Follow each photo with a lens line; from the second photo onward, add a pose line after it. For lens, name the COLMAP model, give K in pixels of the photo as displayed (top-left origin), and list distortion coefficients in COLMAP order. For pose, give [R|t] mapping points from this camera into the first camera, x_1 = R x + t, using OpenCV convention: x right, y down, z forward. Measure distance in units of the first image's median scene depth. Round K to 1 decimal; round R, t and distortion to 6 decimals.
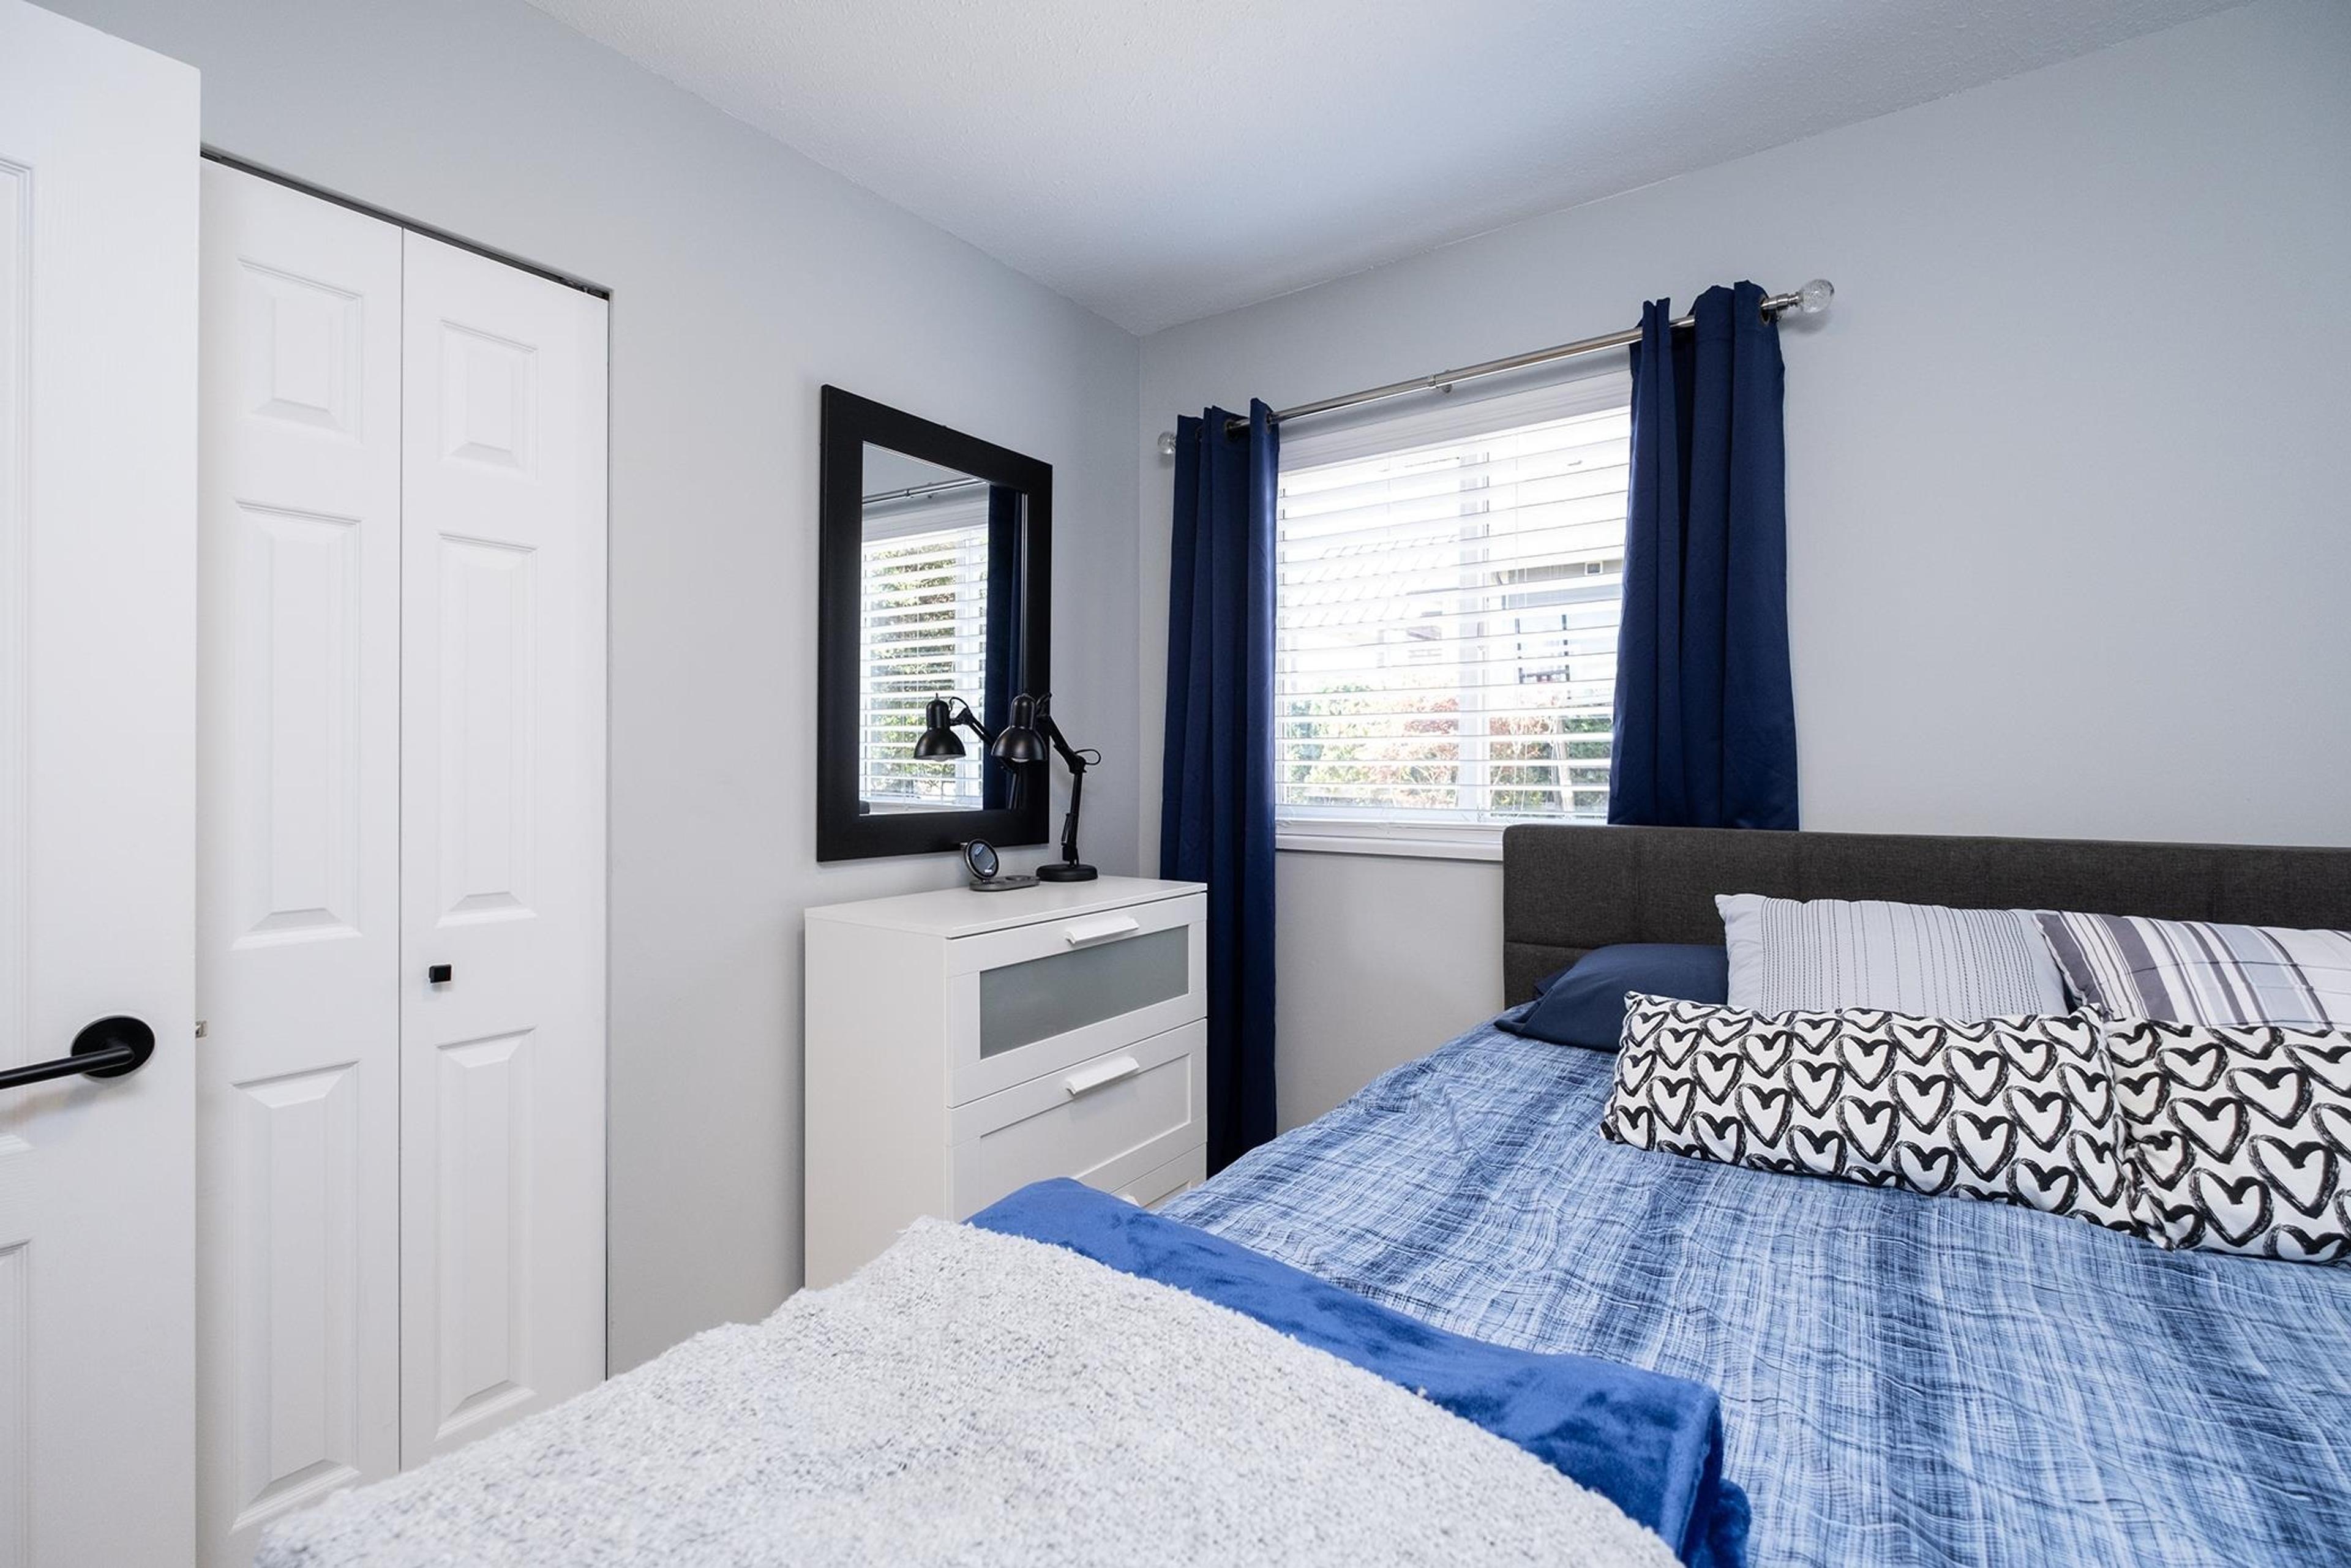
lens RADIAL K [[1044.1, 0, 1176.4], [0, 1044.1, 757.8], [0, 0, 1]] dist [-0.002948, -0.000398]
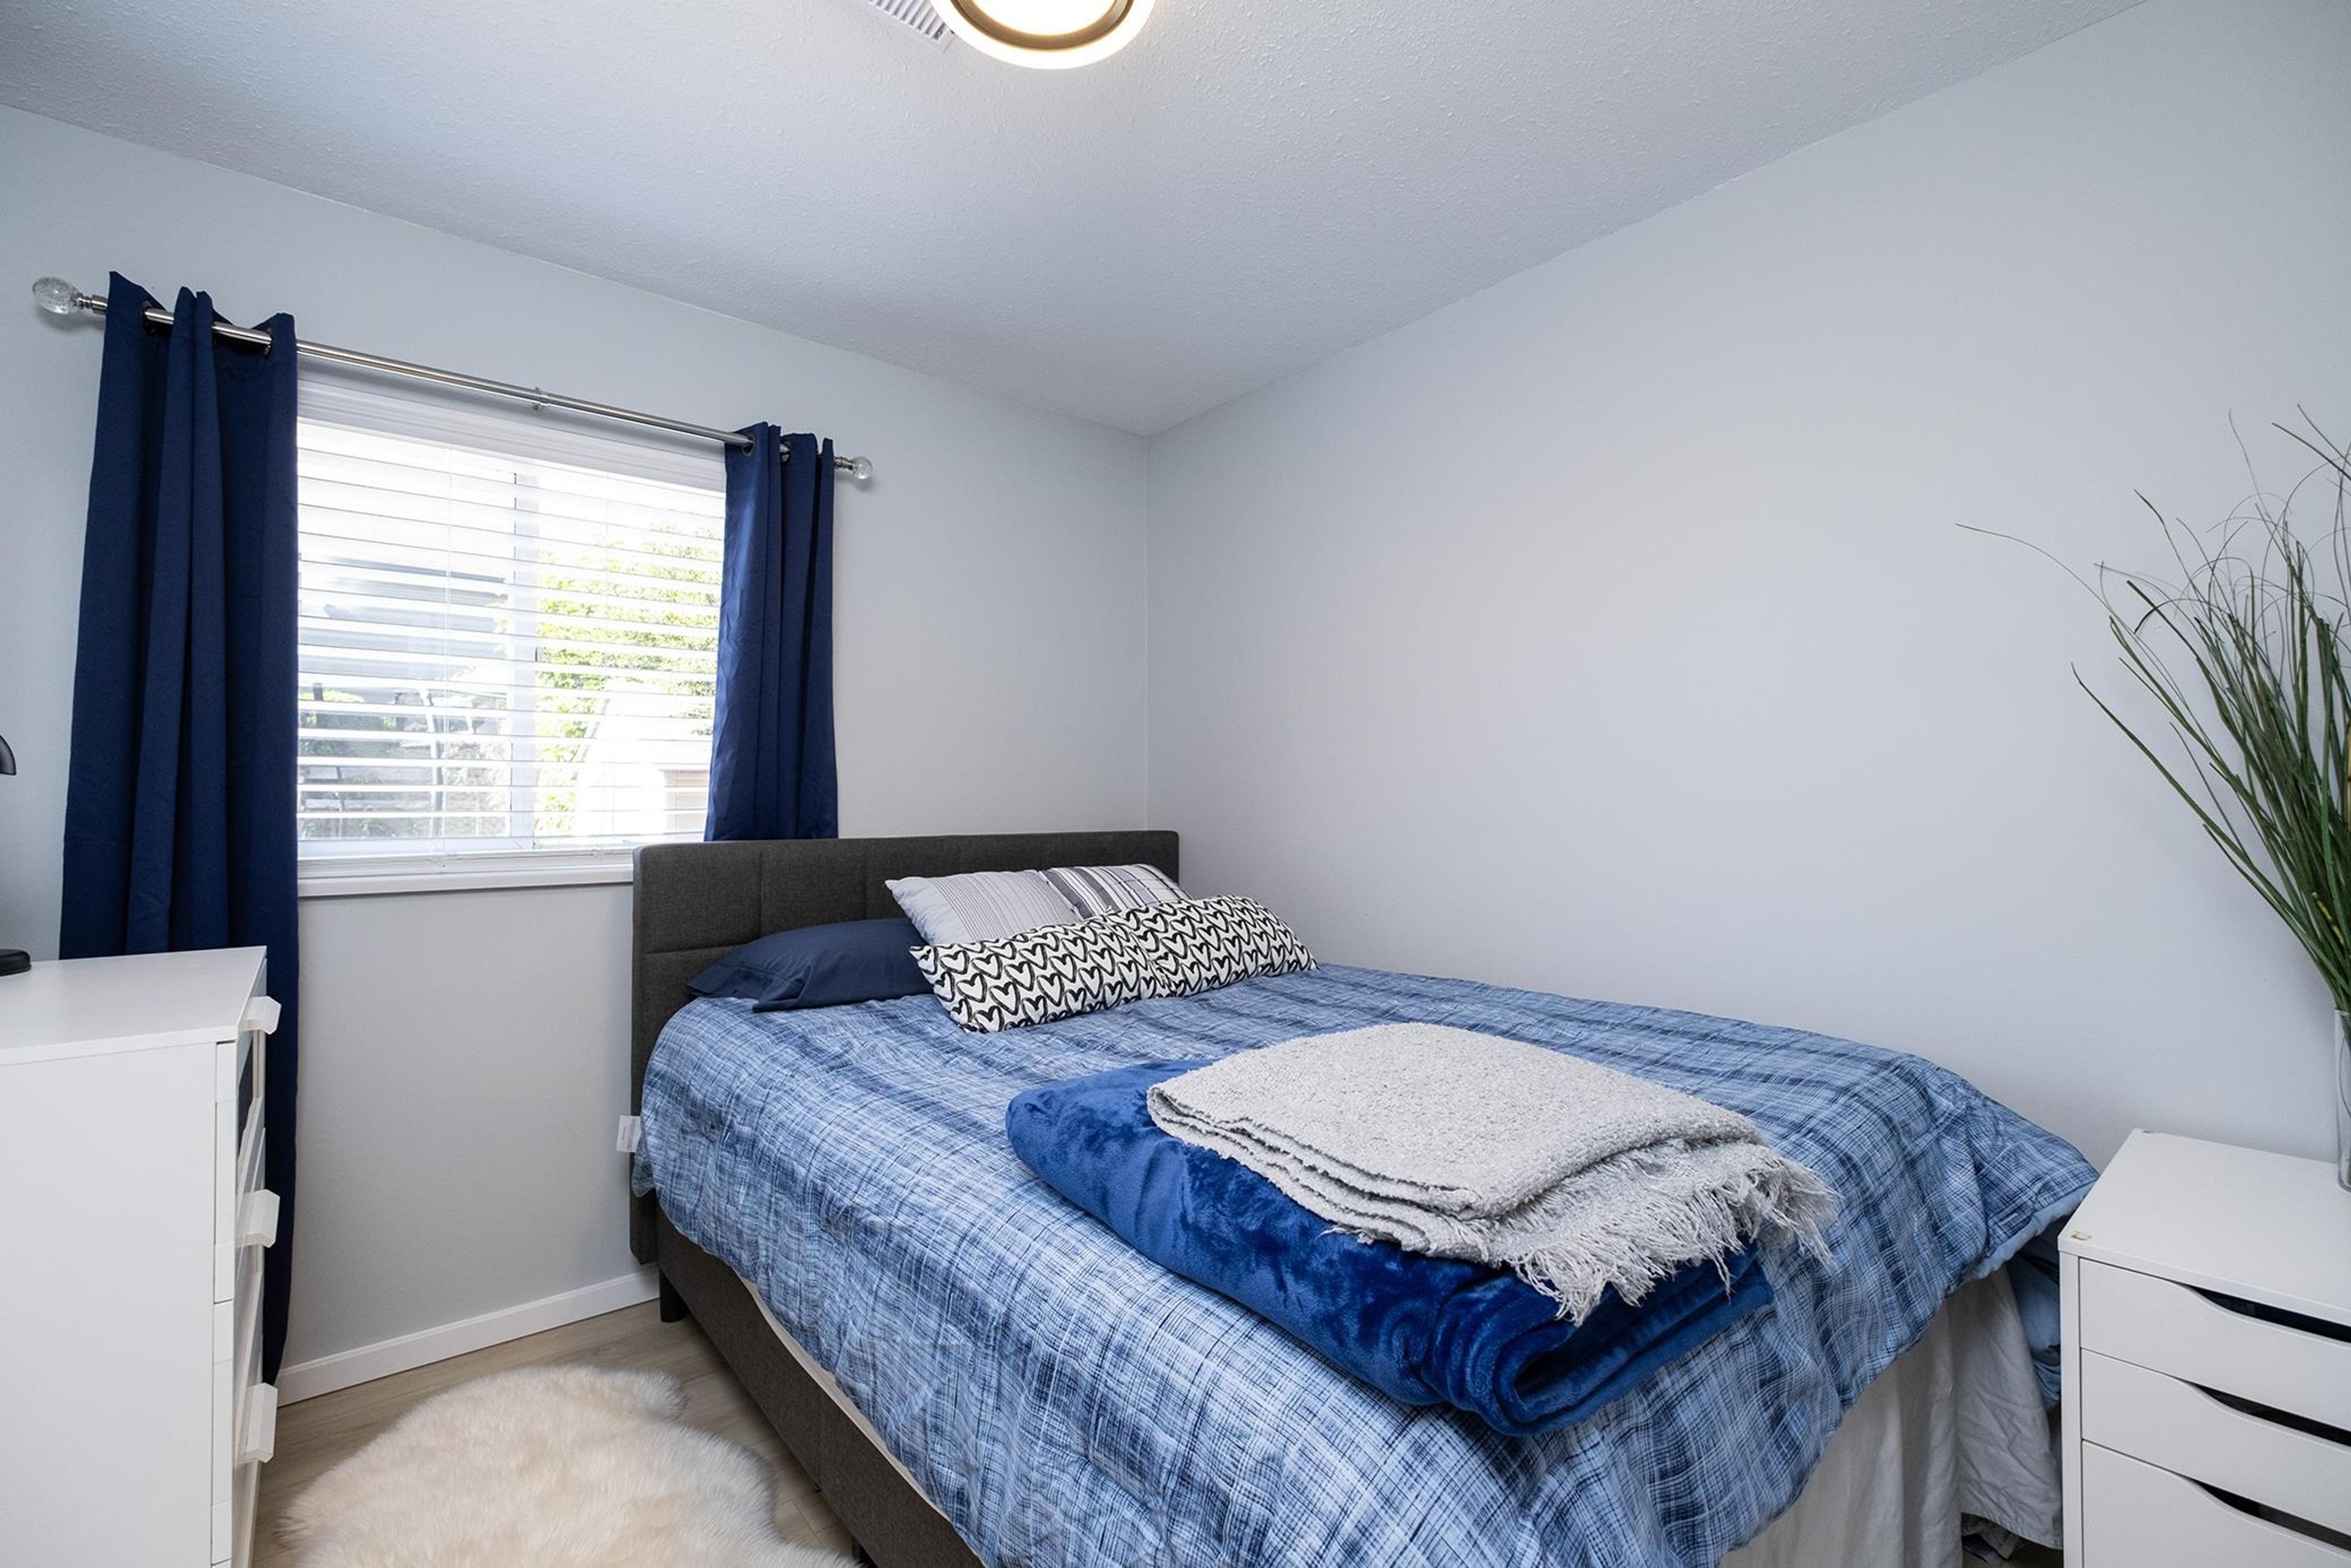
lens RADIAL K [[1010.2, 0, 1162.8], [0, 1010.2, 781.2], [0, 0, 1]] dist [-0.007574, 0.000046]
pose [[0.255444, 0.017609, 0.966664, -0.601204], [-0.001484, 0.999840, -0.017821, 0.015964], [-0.966823, 0.003117, 0.255429, 0.233401]]
